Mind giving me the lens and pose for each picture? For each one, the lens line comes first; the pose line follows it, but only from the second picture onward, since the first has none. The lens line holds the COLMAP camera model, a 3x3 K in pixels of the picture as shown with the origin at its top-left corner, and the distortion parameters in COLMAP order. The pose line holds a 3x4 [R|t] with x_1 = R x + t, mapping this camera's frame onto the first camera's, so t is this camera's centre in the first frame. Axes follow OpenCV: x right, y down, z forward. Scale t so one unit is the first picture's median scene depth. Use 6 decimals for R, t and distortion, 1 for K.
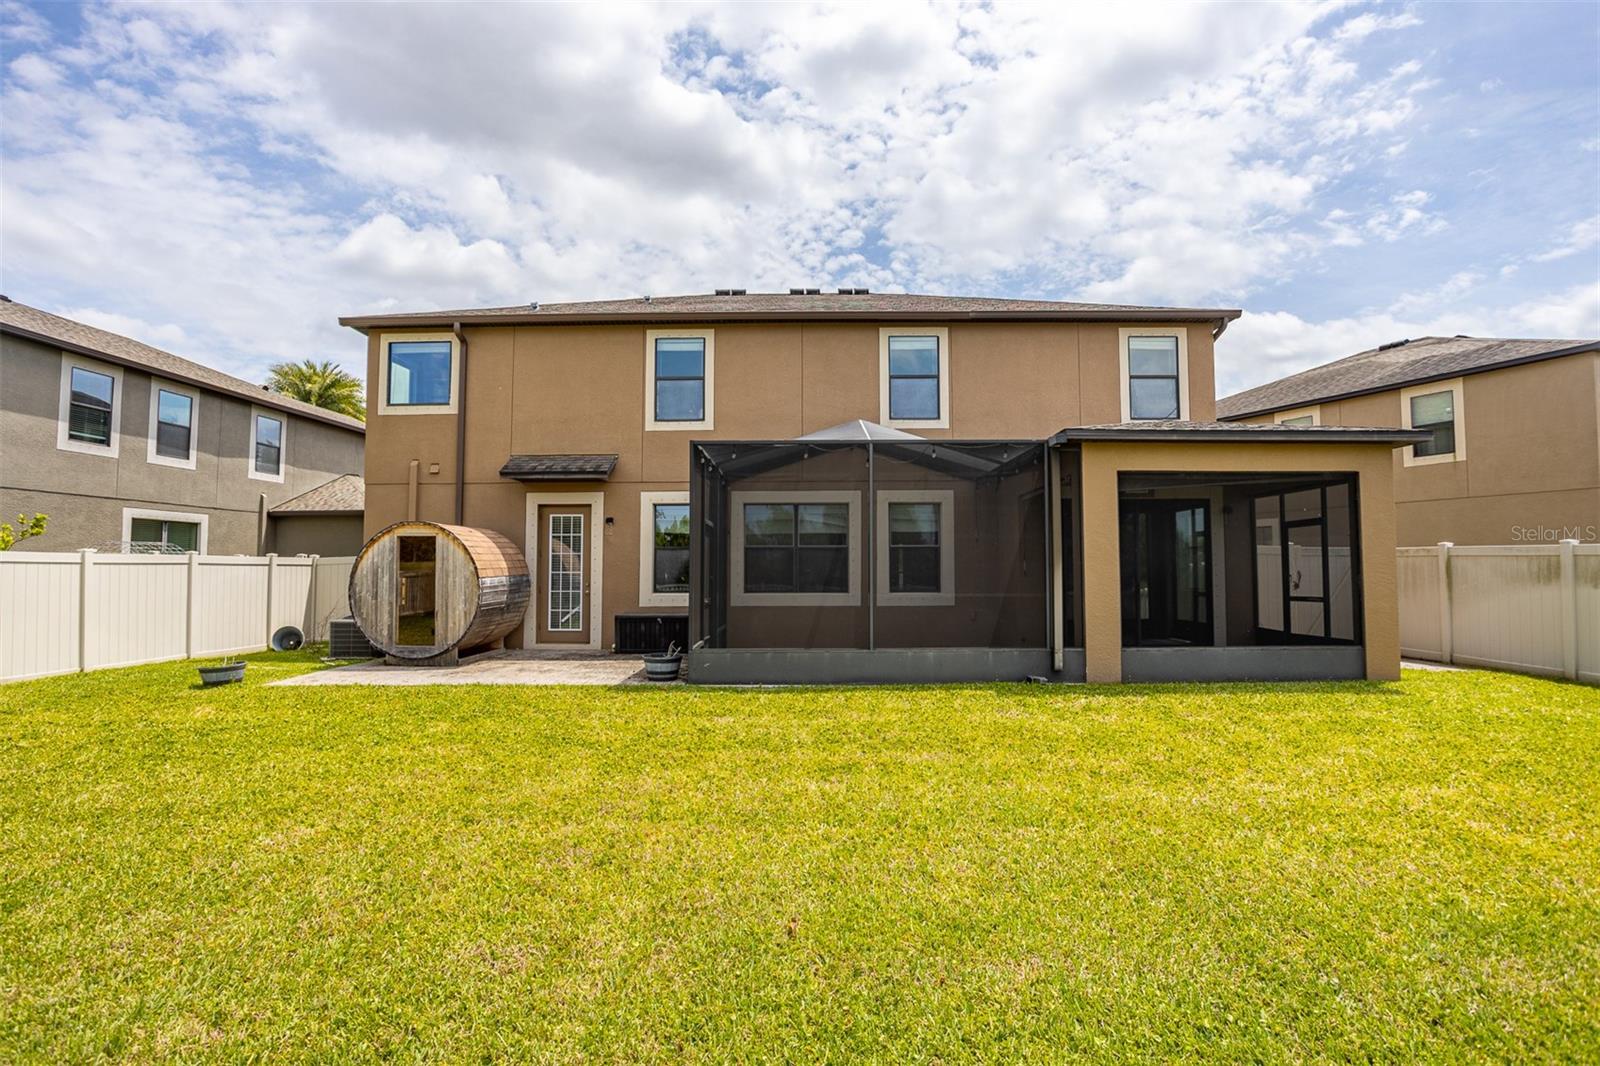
lens RADIAL K [[811.9, 0, 801.8], [0, 811.9, 534.7], [0, 0, 1]] dist [-0.032868, 0.014837]
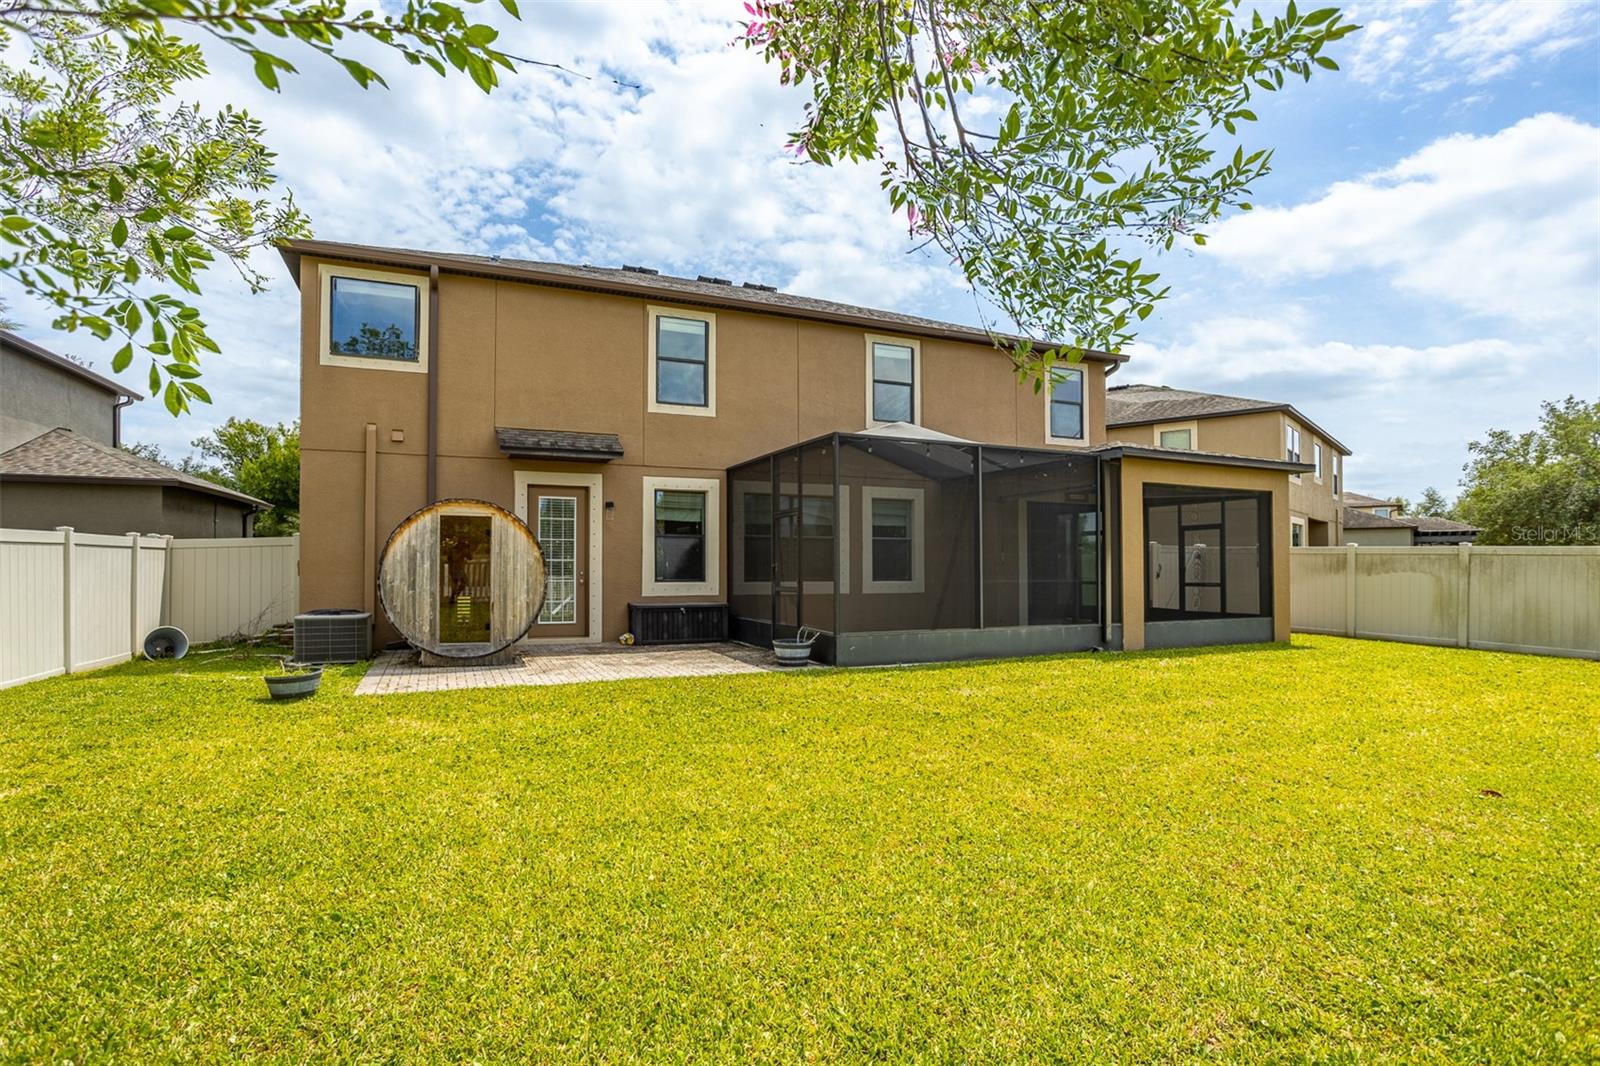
lens RADIAL K [[811.9, 0, 787.6], [0, 811.9, 565.1], [0, 0, 1]] dist [-0.032868, 0.014837]
pose [[0.910136, 0.005716, 0.414270, -0.437260], [-0.024729, 0.998872, 0.040546, 0.008765], [-0.413571, -0.047147, 0.909250, 0.059134]]
